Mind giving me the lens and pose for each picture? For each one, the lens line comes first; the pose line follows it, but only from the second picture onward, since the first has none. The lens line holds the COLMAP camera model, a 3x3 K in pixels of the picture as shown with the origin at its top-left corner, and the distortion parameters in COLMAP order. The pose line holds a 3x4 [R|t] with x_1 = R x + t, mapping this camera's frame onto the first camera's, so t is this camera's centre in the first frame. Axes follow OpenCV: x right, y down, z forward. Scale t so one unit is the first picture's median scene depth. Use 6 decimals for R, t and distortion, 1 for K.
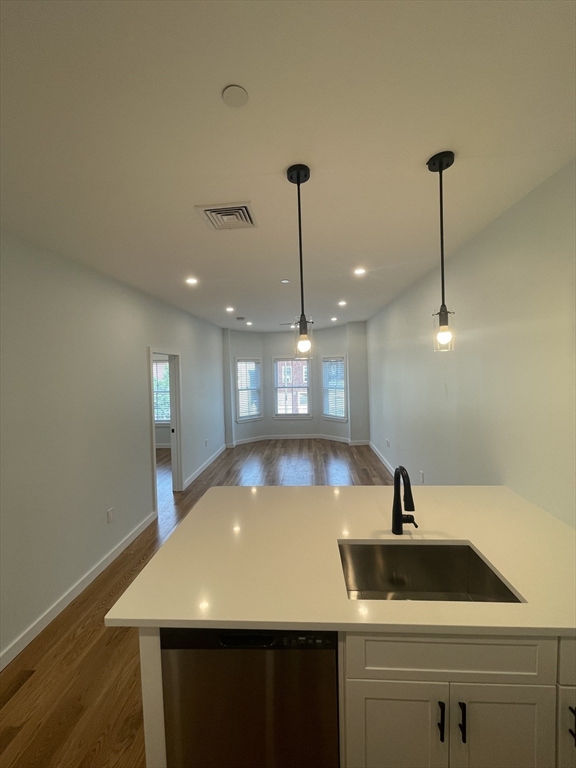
lens RADIAL K [[310.0, 0, 286.0], [0, 310.0, 379.3], [0, 0, 1]] dist [-0.005768, 0.002553]
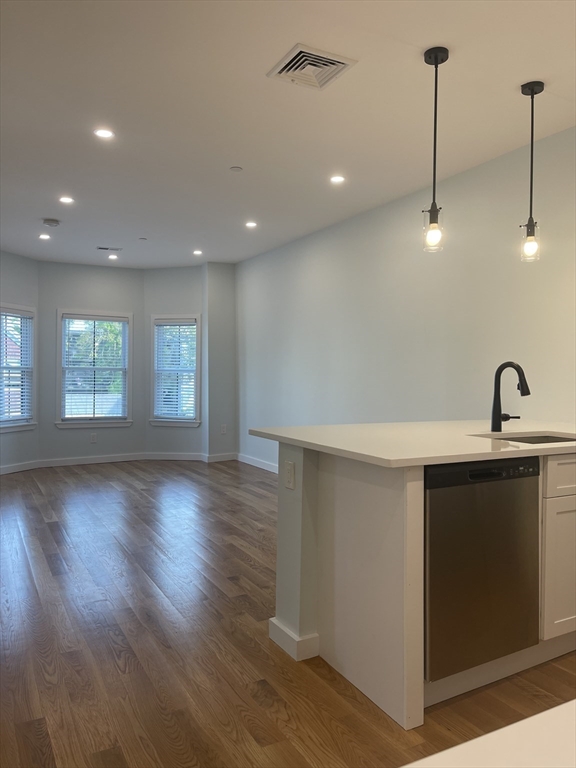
lens RADIAL K [[581.8, 0, 288.0], [0, 581.8, 384.0], [0, 0, 1]] dist [0.033167, -0.005635]
pose [[0.840428, 0.027906, 0.541205, -0.289868], [-0.013058, 0.999426, -0.031255, 0.092804], [-0.541766, 0.019201, 0.840310, -0.058010]]
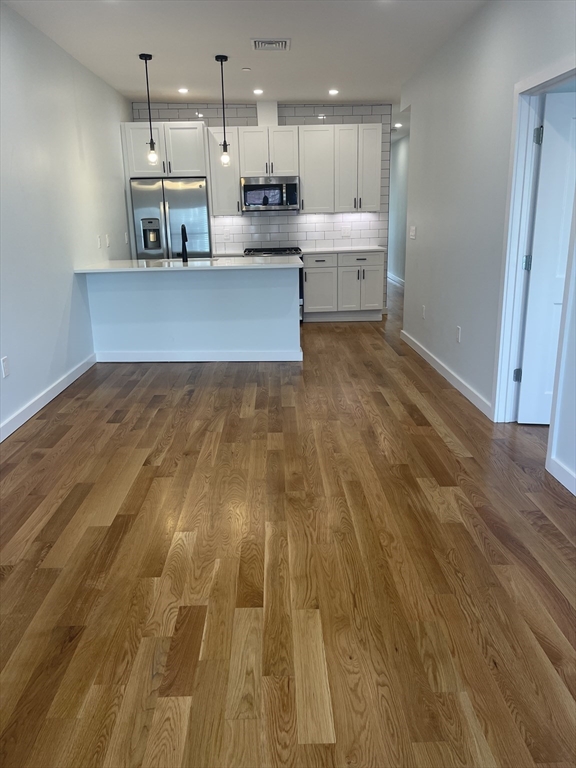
lens RADIAL K [[581.0, 0, 289.4], [0, 581.0, 386.1], [0, 0, 1]] dist [0.054456, -0.055824]
pose [[-0.993659, 0.075328, -0.083468, 0.011459], [0.045033, 0.946876, 0.318429, 0.019843], [0.103020, 0.312652, -0.944265, 1.084801]]
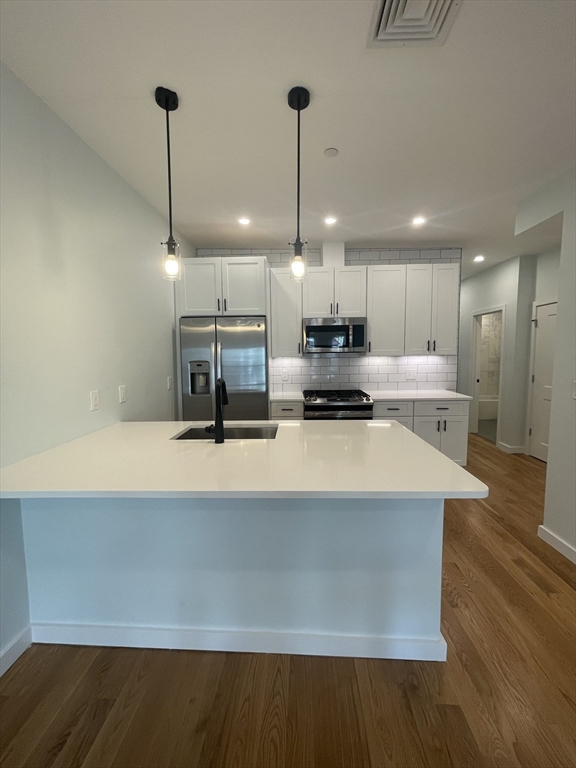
lens RADIAL K [[310.0, 0, 286.0], [0, 310.0, 379.3], [0, 0, 1]] dist [-0.005768, 0.002553]
pose [[-0.998927, 0.040842, -0.021817, 0.026478], [0.037767, 0.991257, 0.126425, 0.030377], [0.026789, 0.125465, -0.991736, 0.474616]]
